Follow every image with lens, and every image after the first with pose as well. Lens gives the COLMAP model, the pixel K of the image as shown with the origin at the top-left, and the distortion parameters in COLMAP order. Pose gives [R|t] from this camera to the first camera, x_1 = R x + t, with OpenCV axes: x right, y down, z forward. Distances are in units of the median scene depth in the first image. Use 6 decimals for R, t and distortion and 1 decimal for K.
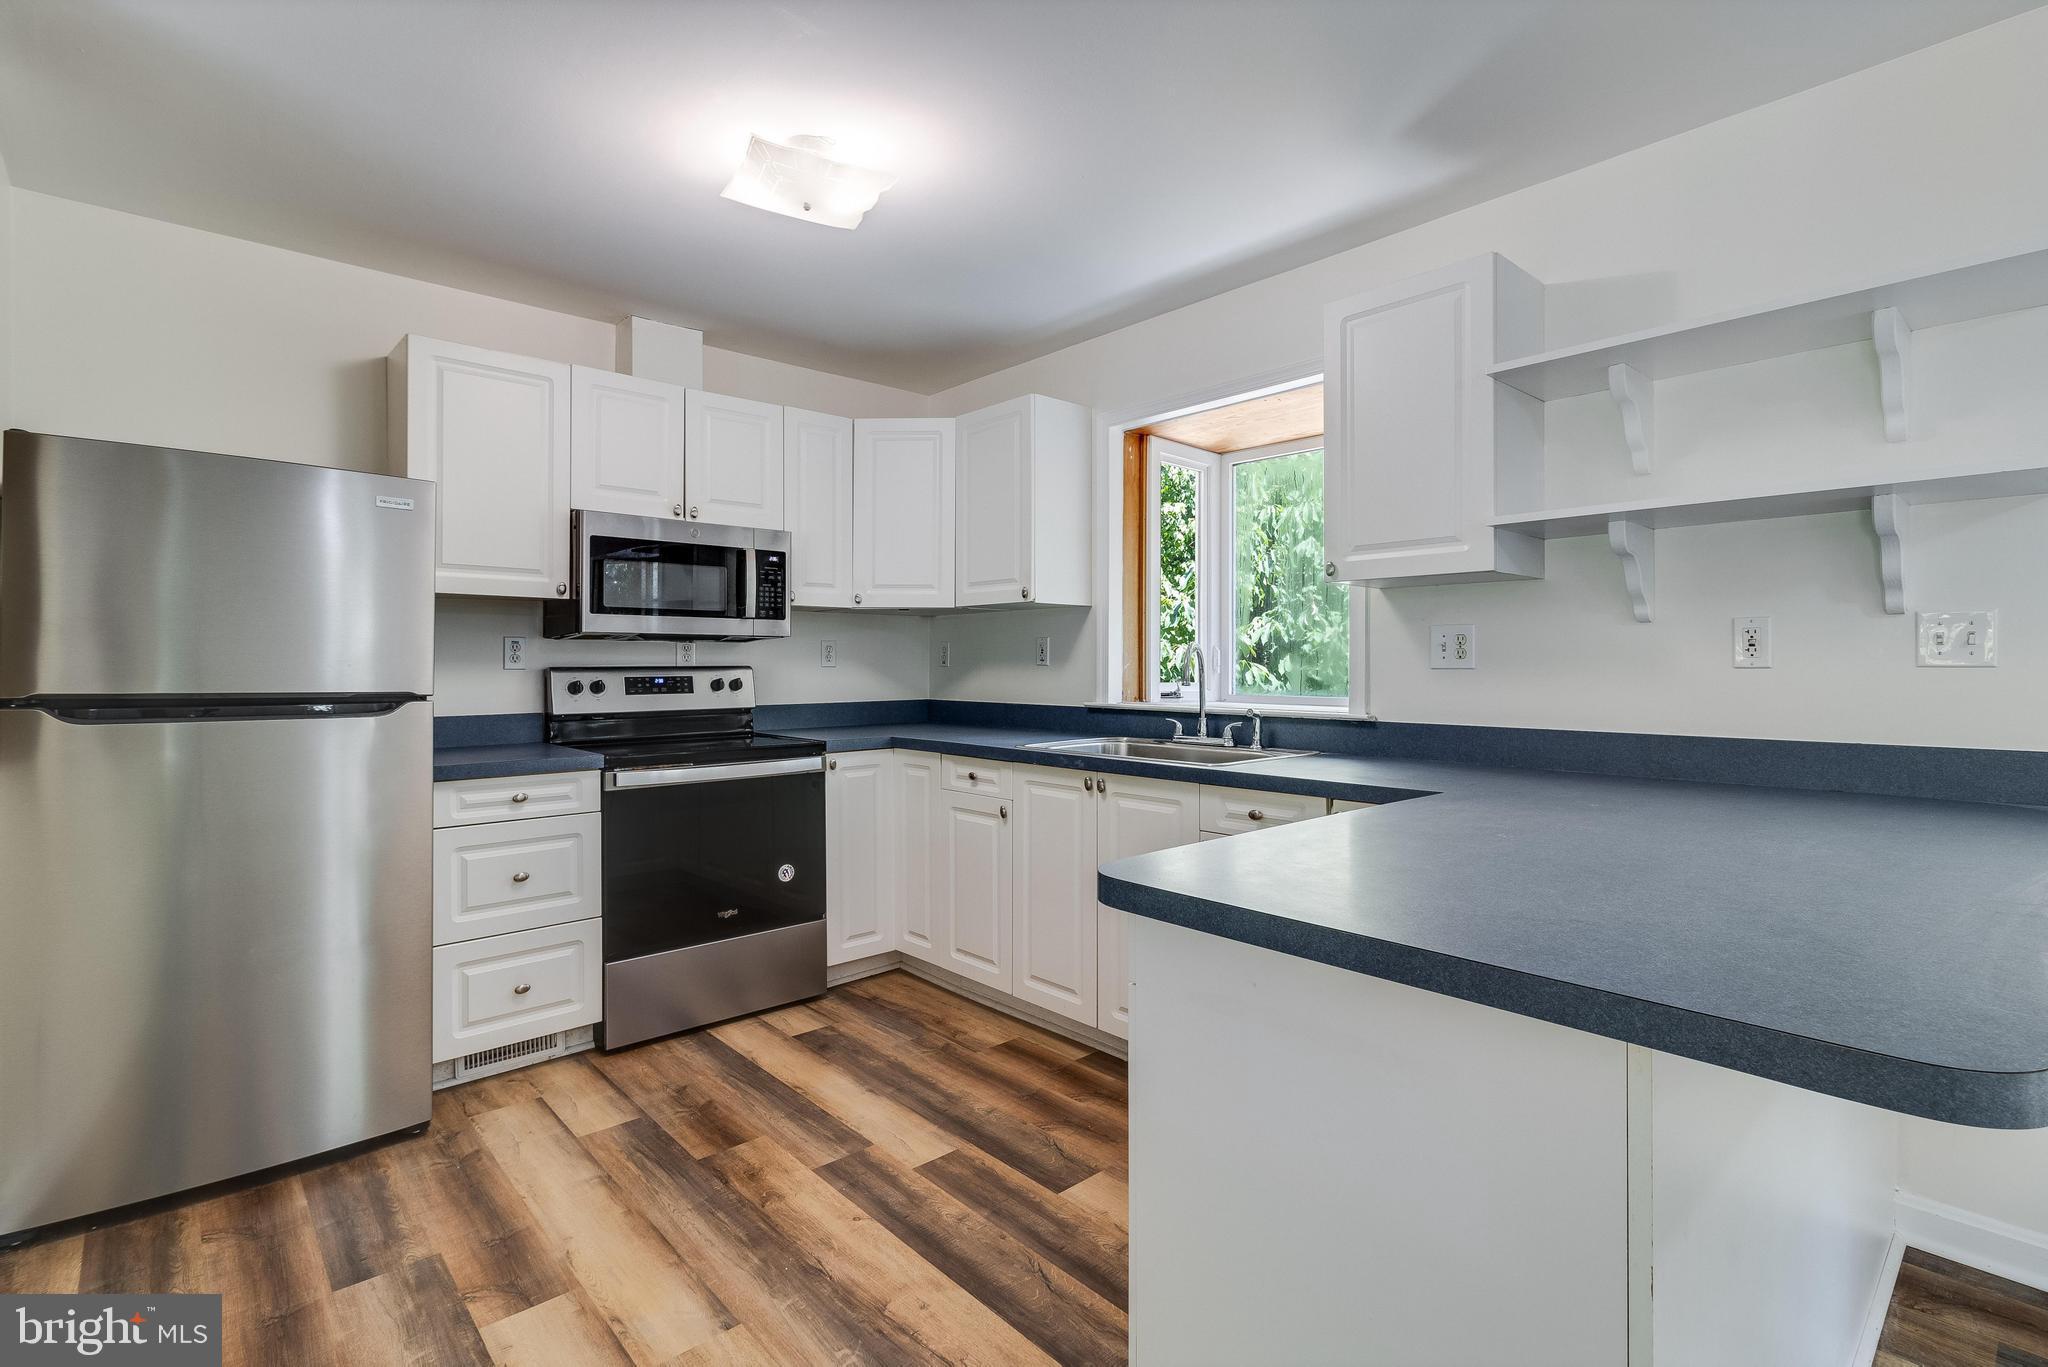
lens RADIAL K [[958.8, 0, 1026.9], [0, 958.8, 663.9], [0, 0, 1]] dist [0.006725, 0.000229]
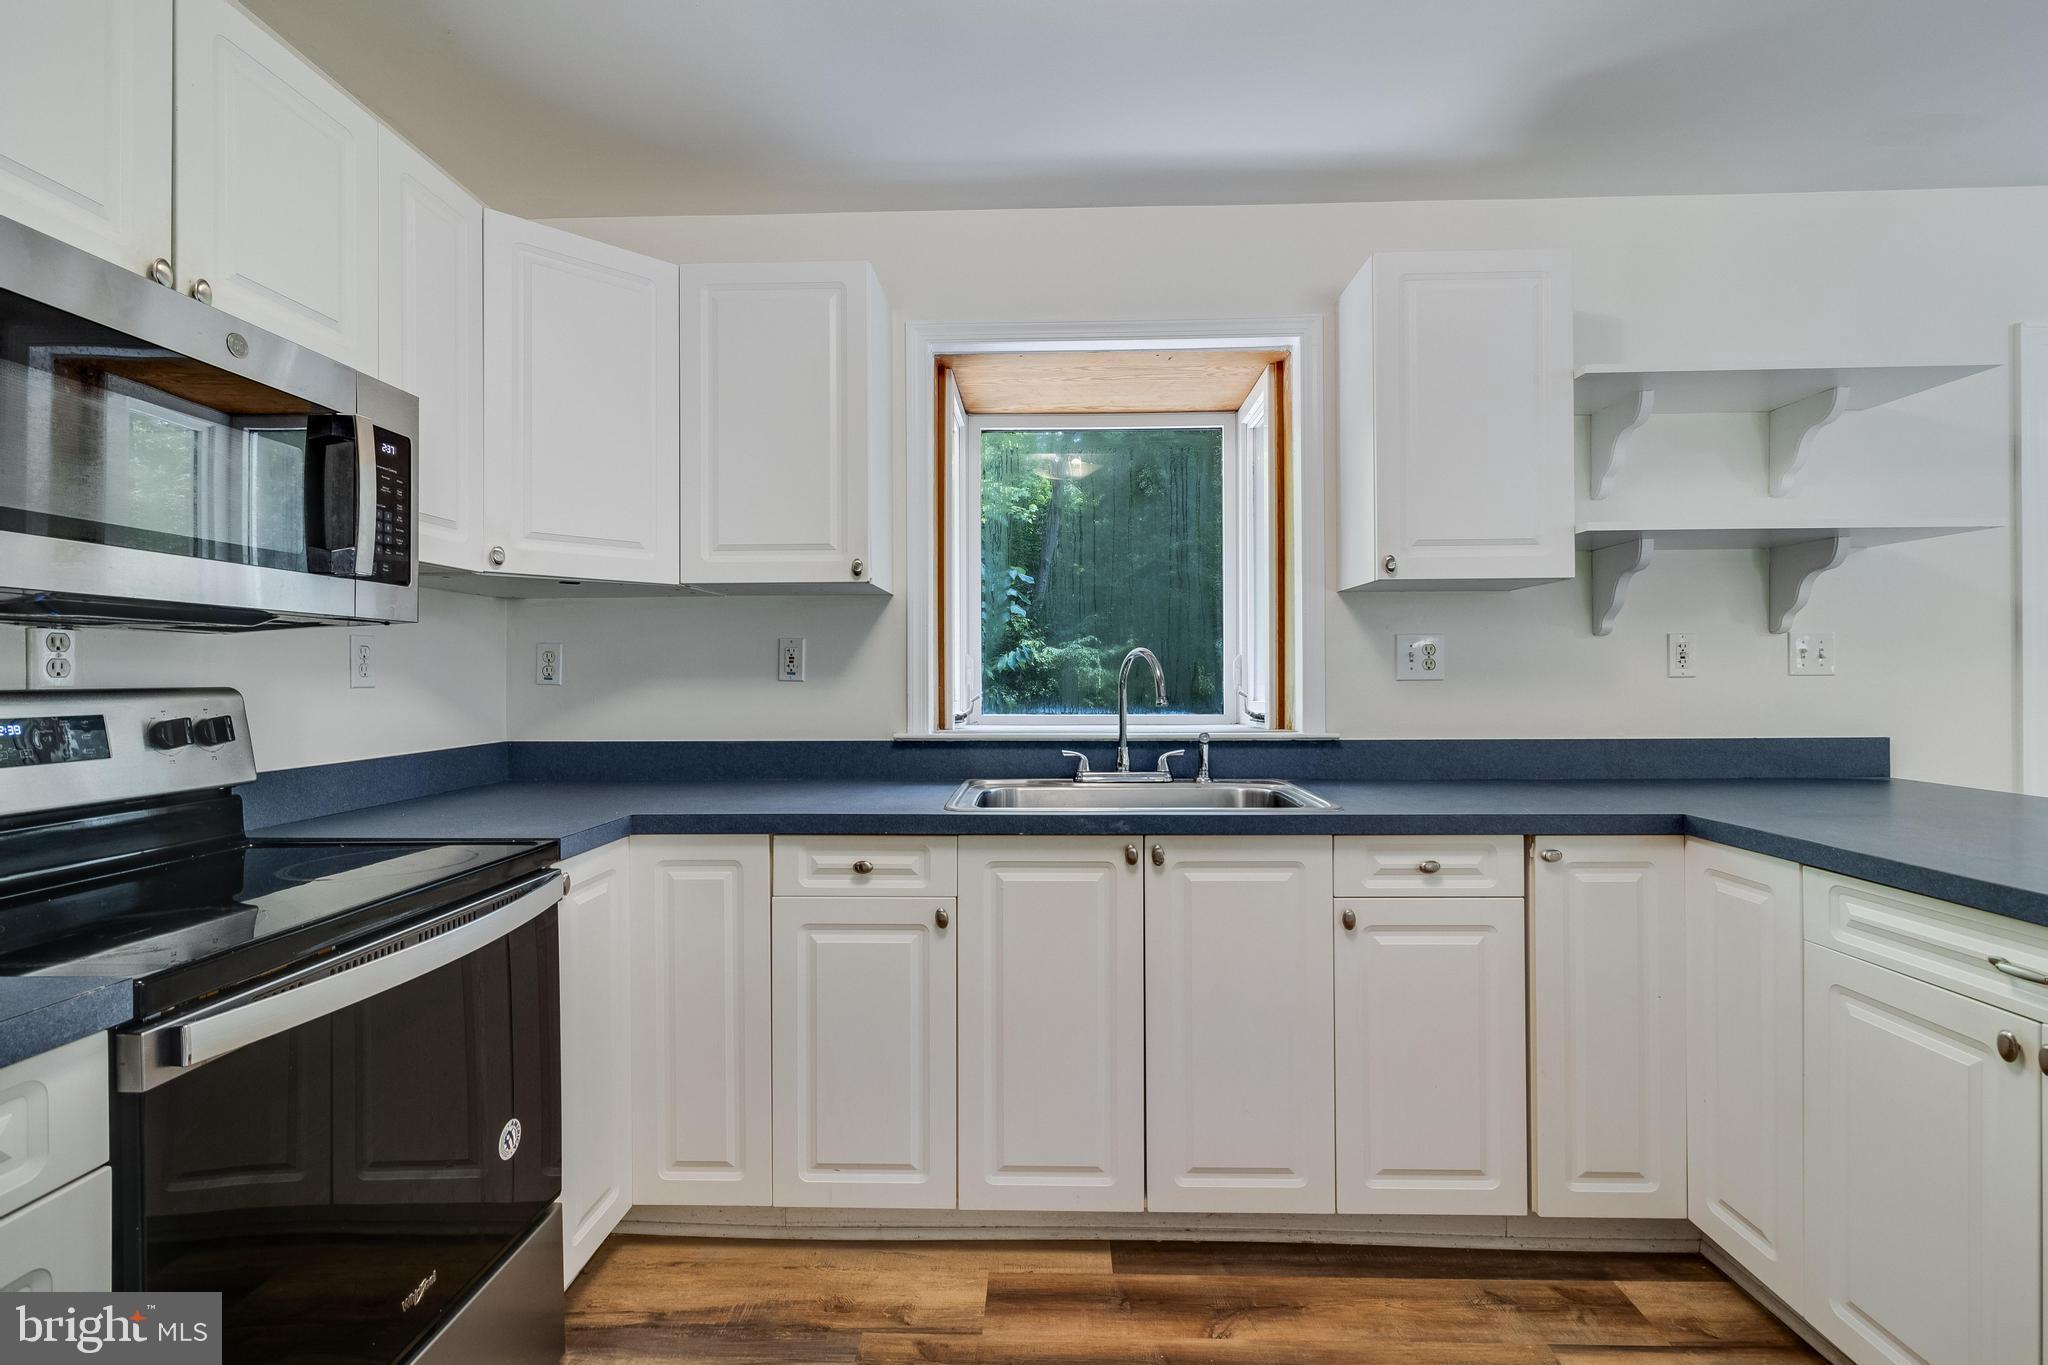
lens RADIAL K [[943.5, 0, 1025.8], [0, 943.5, 676.1], [0, 0, 1]] dist [-0.001463, -0.000111]
pose [[0.695519, -0.003085, 0.718501, -0.416151], [0.005884, 0.999982, -0.001402, -0.000139], [-0.718484, 0.005202, 0.695524, 0.530719]]
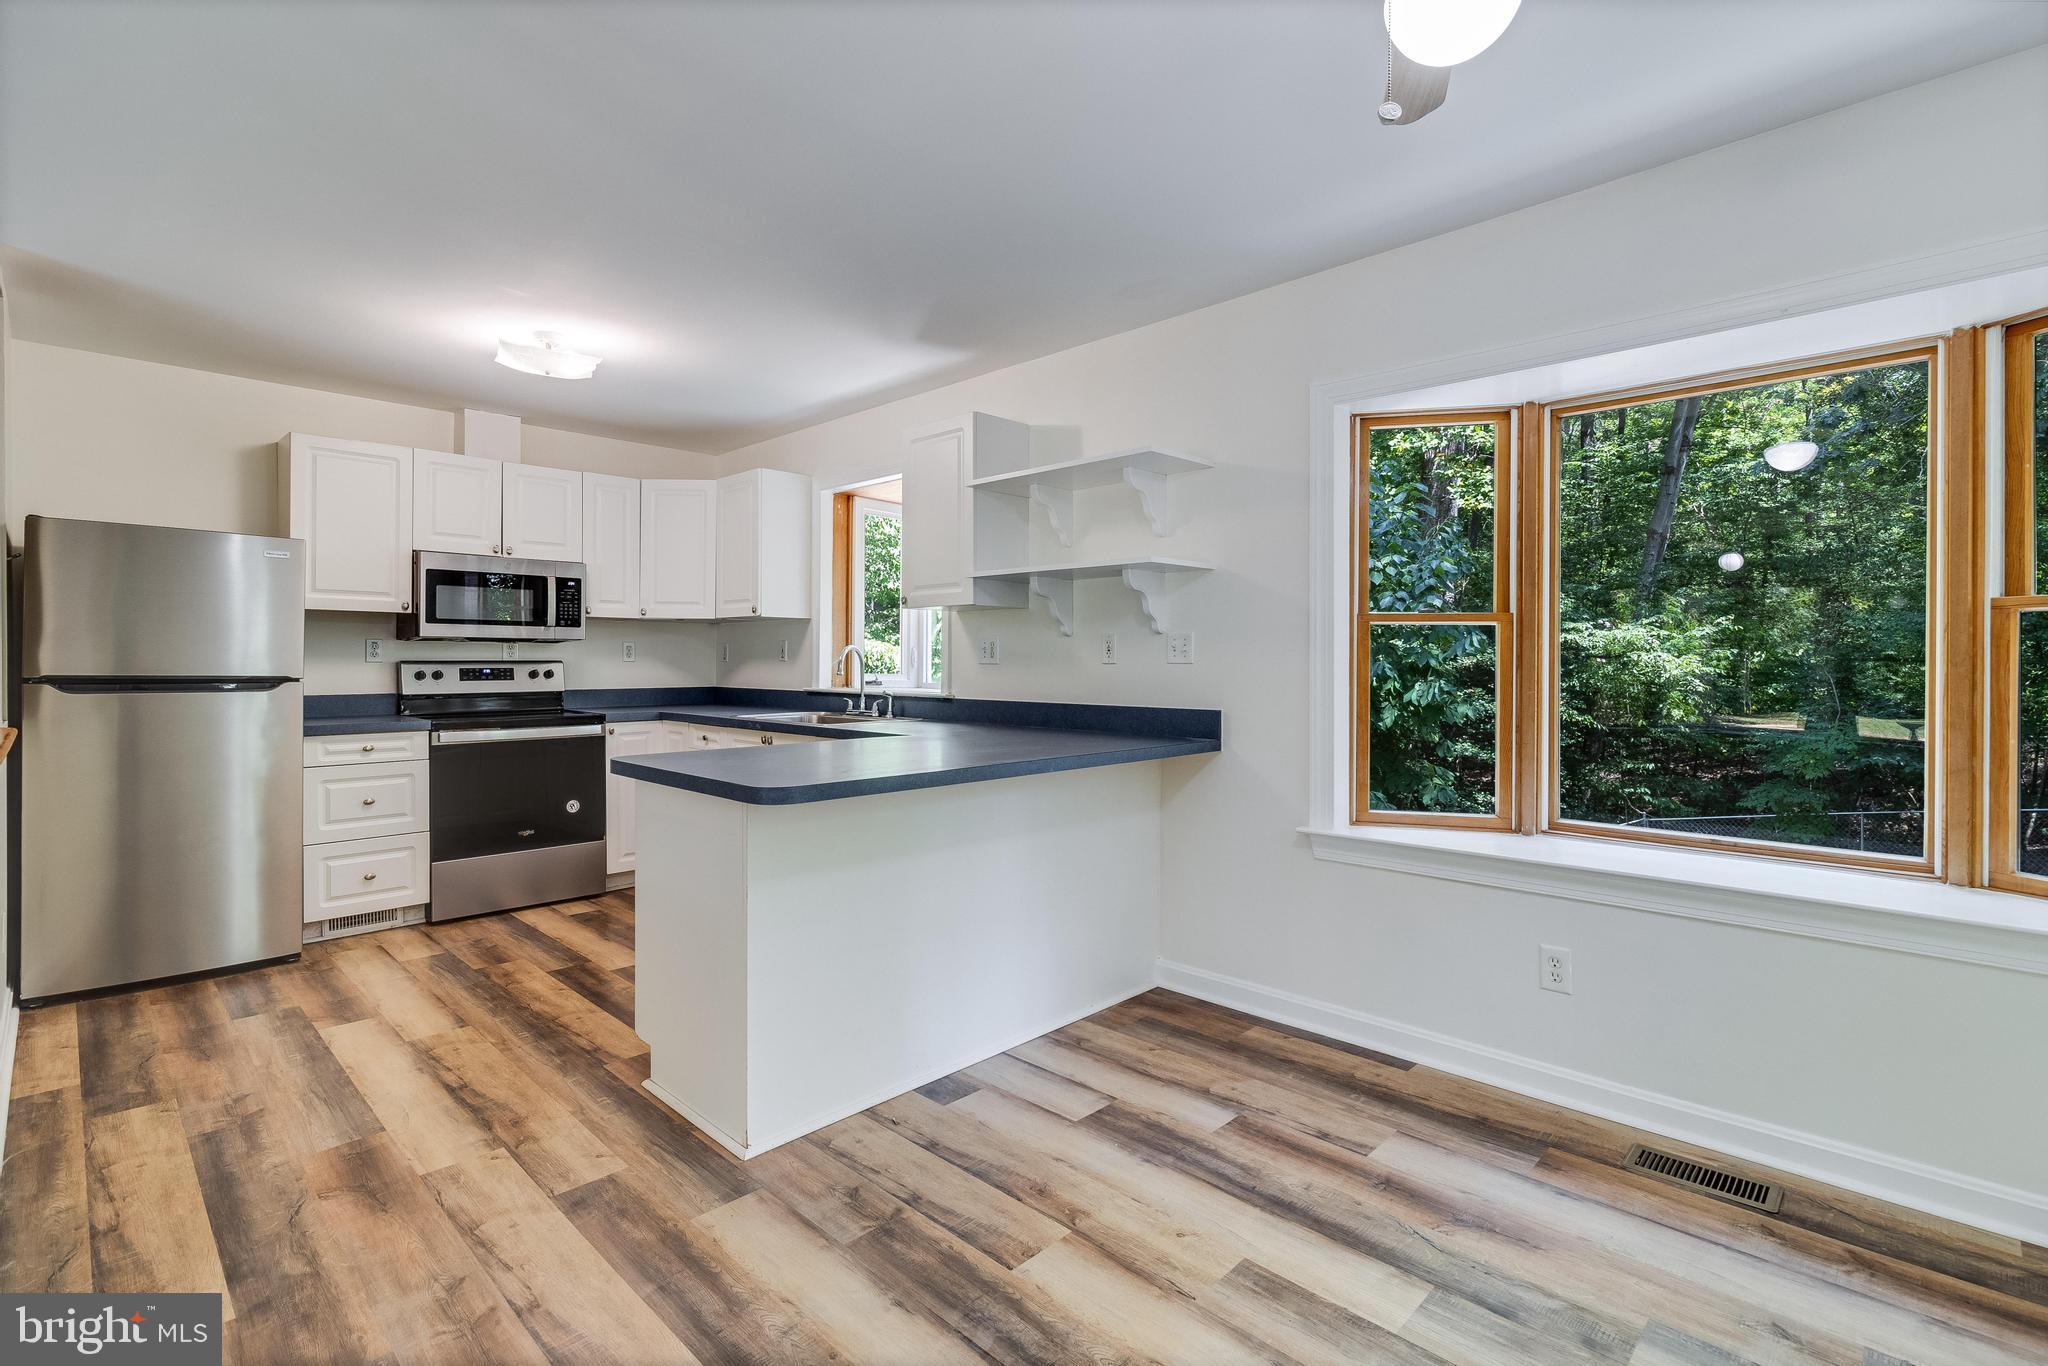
lens RADIAL K [[940.8, 0, 1028.8], [0, 940.8, 664.4], [0, 0, 1]] dist [0.001149, -0.000488]
pose [[0.997849, 0.004228, 0.065423, 0.342781], [-0.004511, 0.999981, 0.004170, -0.001160], [-0.065404, -0.004456, 0.997849, -0.449279]]
